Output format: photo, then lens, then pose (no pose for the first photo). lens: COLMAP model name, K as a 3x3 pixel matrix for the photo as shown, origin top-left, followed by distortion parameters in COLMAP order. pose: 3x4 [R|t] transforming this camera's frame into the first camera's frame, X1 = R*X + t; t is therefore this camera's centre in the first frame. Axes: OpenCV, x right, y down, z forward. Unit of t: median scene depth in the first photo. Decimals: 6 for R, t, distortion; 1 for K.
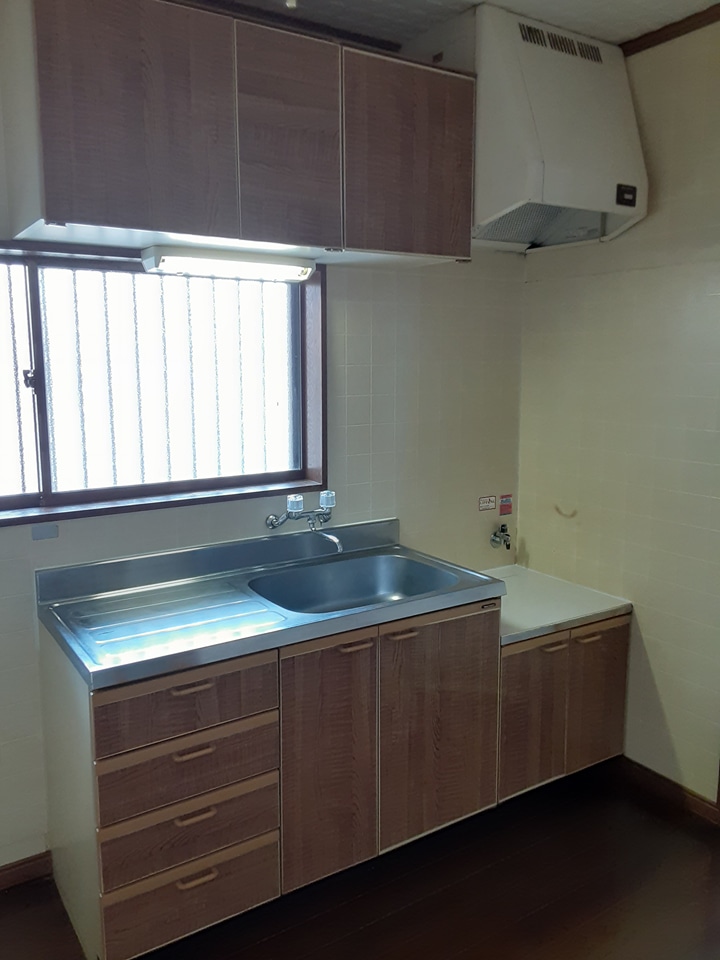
lens RADIAL K [[775.4, 0, 347.8], [0, 775.4, 465.4], [0, 0, 1]] dist [0.094430, -0.118562]
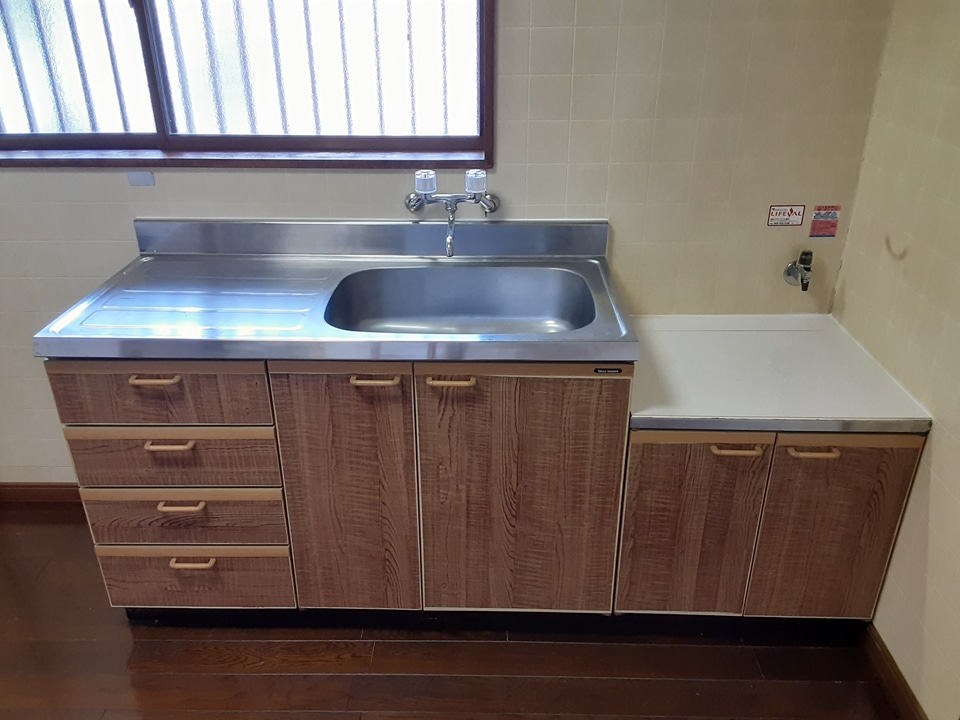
lens RADIAL K [[775.4, 0, 451.4], [0, 775.4, 369.2], [0, 0, 1]] dist [0.094430, -0.118562]
pose [[0.823936, 0.246883, -0.510077, 0.418134], [-0.074684, 0.939566, 0.334122, -0.038909], [0.561740, -0.237201, 0.792581, 0.386529]]
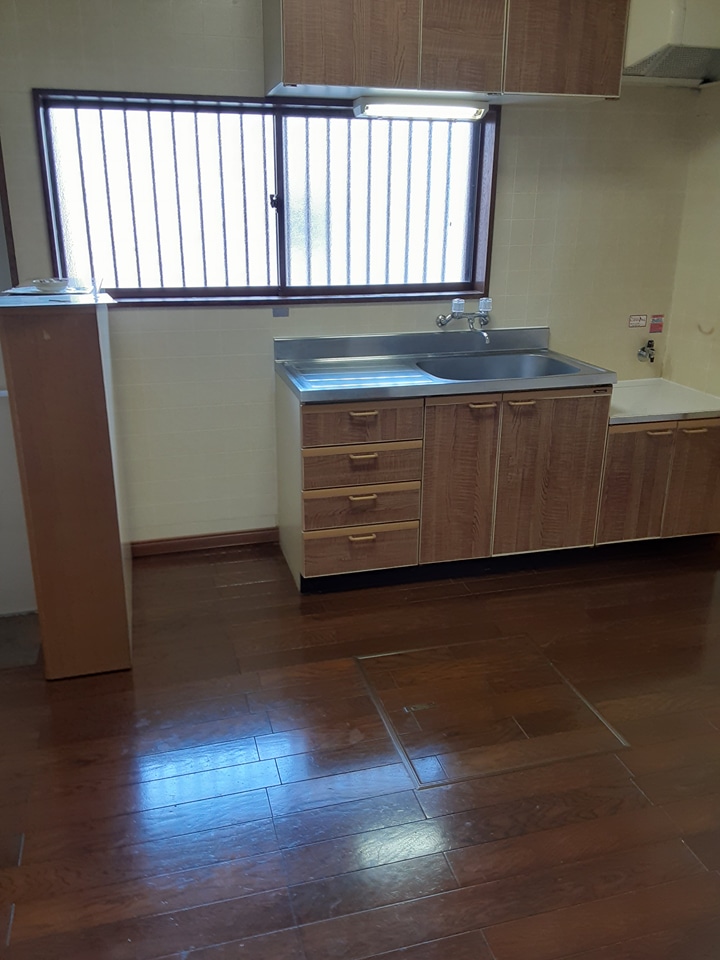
lens RADIAL K [[775.4, 0, 340.2], [0, 775.4, 468.2], [0, 0, 1]] dist [0.094430, -0.118562]
pose [[0.948728, 0.108610, -0.296850, 0.172356], [-0.051101, 0.979463, 0.195043, 0.076451], [0.311937, -0.169874, 0.934793, -0.352024]]
